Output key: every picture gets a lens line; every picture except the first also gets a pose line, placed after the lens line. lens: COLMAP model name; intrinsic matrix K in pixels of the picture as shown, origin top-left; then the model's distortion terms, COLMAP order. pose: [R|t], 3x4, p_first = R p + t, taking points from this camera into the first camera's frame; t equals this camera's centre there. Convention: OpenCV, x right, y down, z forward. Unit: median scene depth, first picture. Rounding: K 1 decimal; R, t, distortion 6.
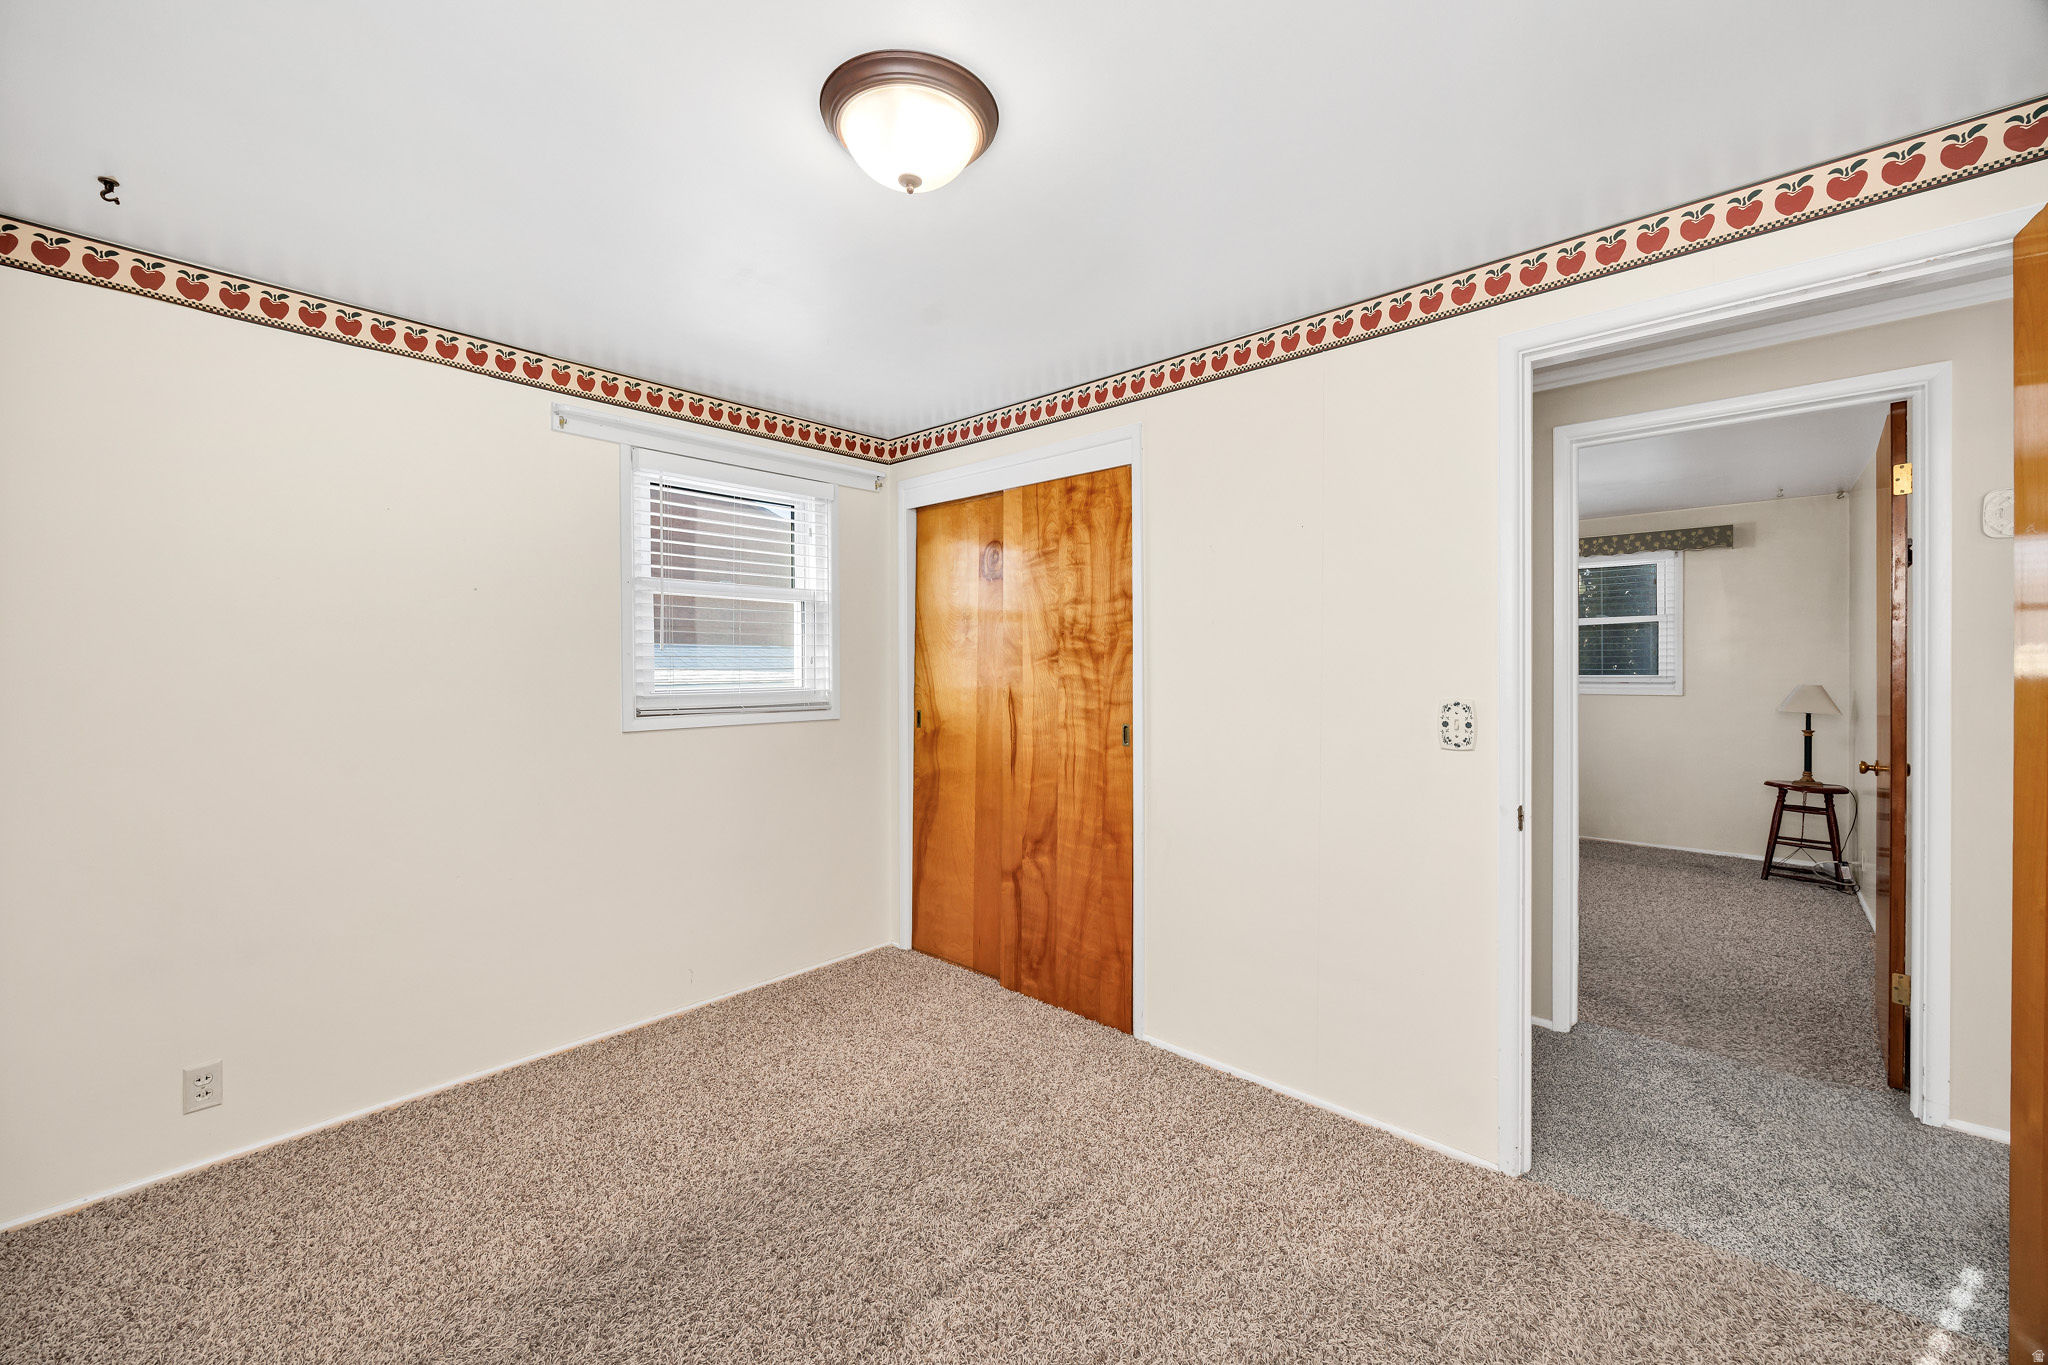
lens RADIAL K [[805.3, 0, 1018.8], [0, 805.3, 677.5], [0, 0, 1]] dist [-0.001050, 0.000000]
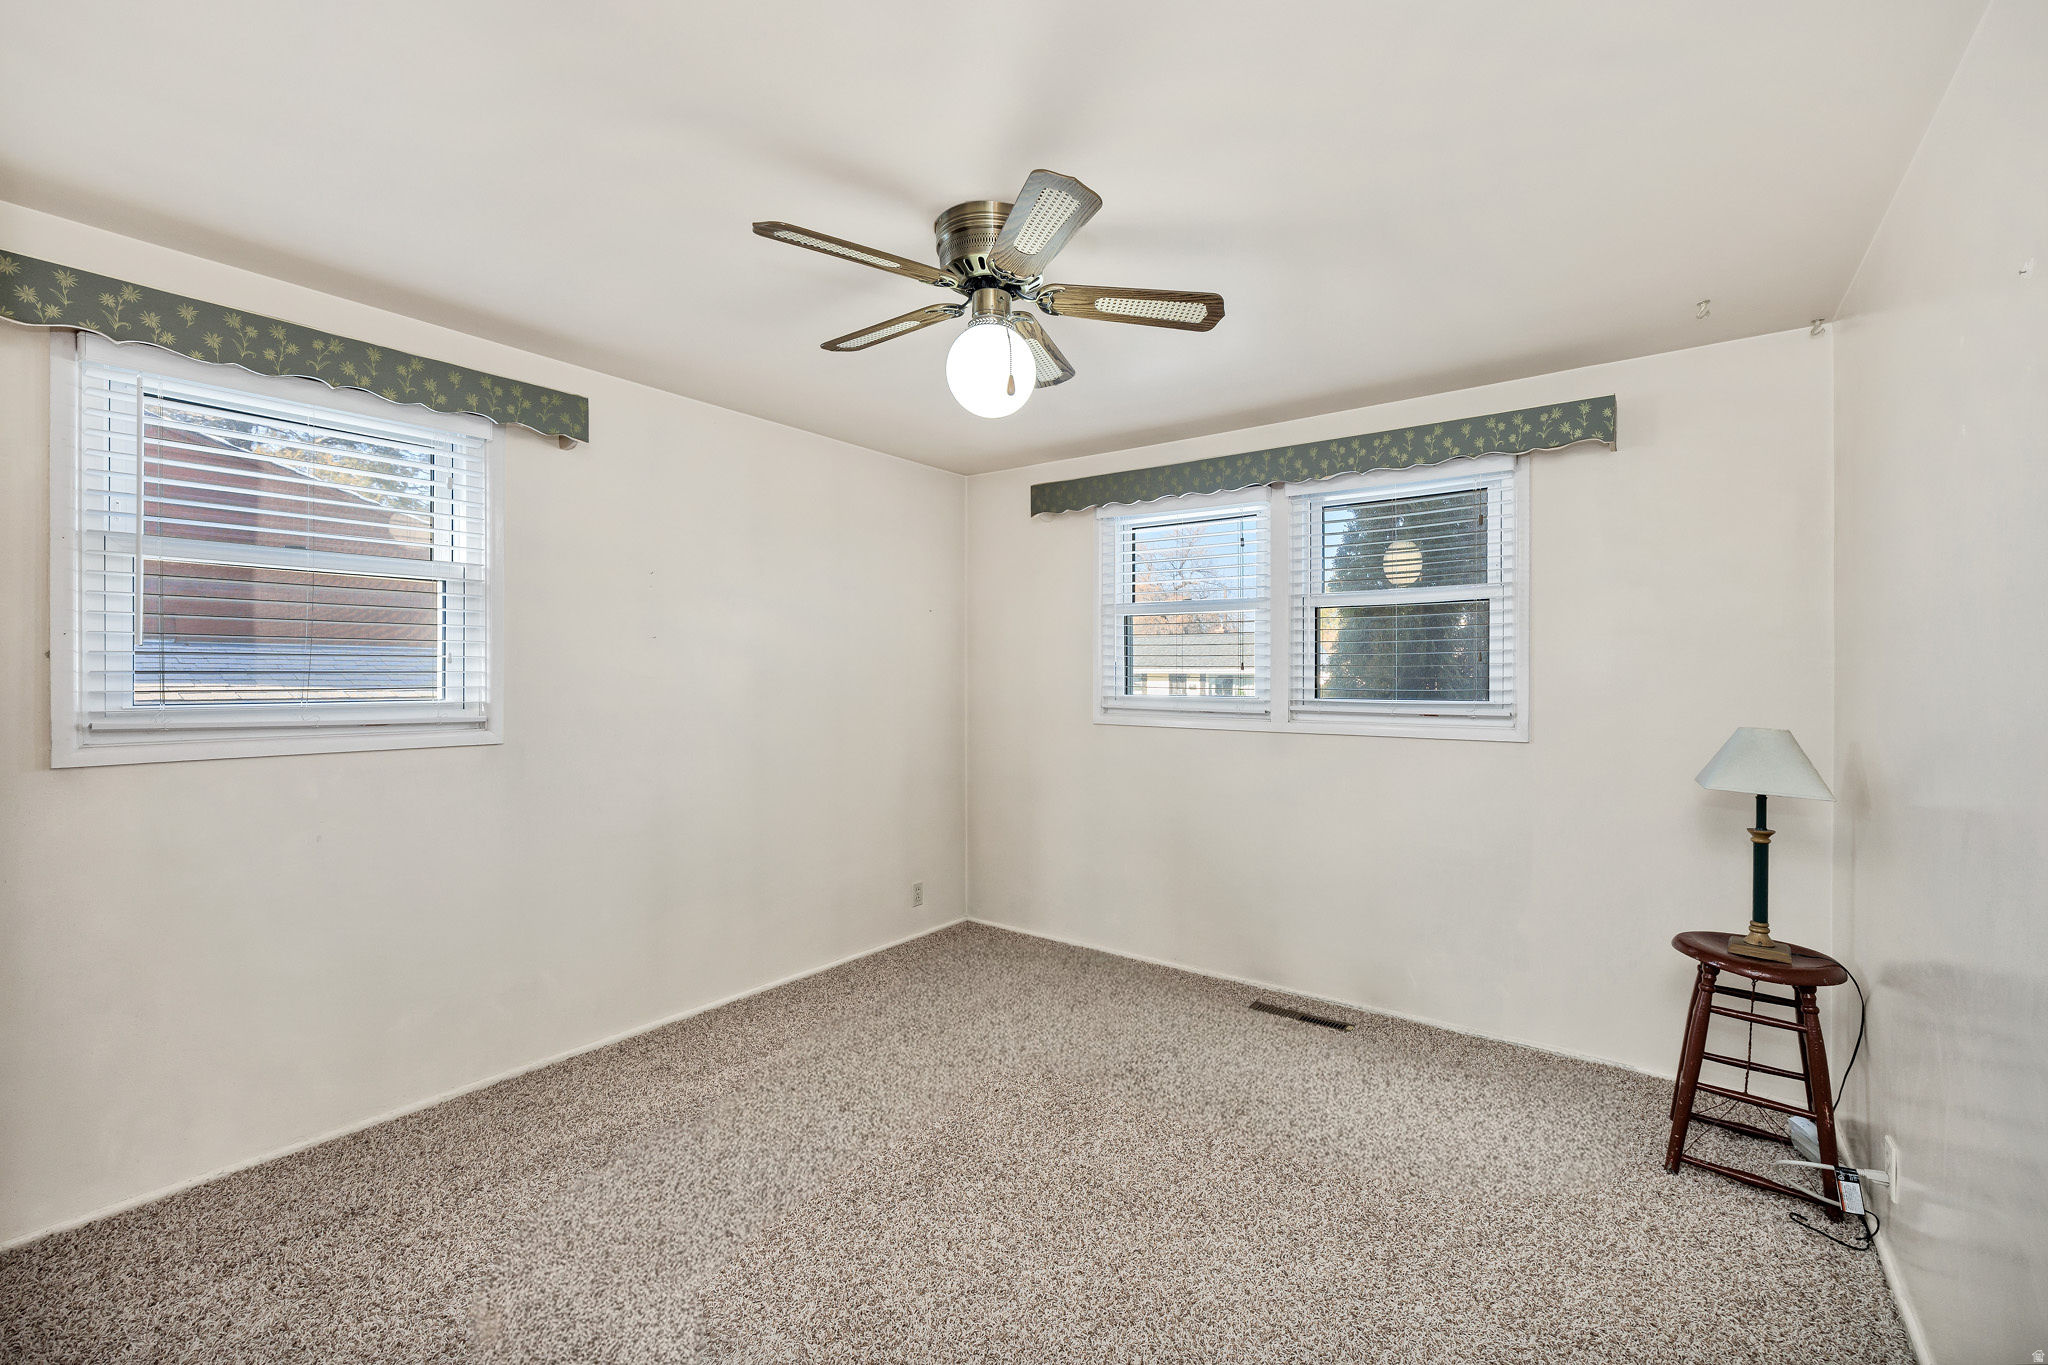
lens RADIAL K [[890.1, 0, 1026.6], [0, 890.1, 677.3], [0, 0, 1]] dist [0.002057, 0.000308]
pose [[0.994921, -0.001752, 0.100648, 0.454271], [0.001768, 0.999998, -0.000070, -0.019185], [-0.100648, 0.000247, 0.994922, 0.474155]]
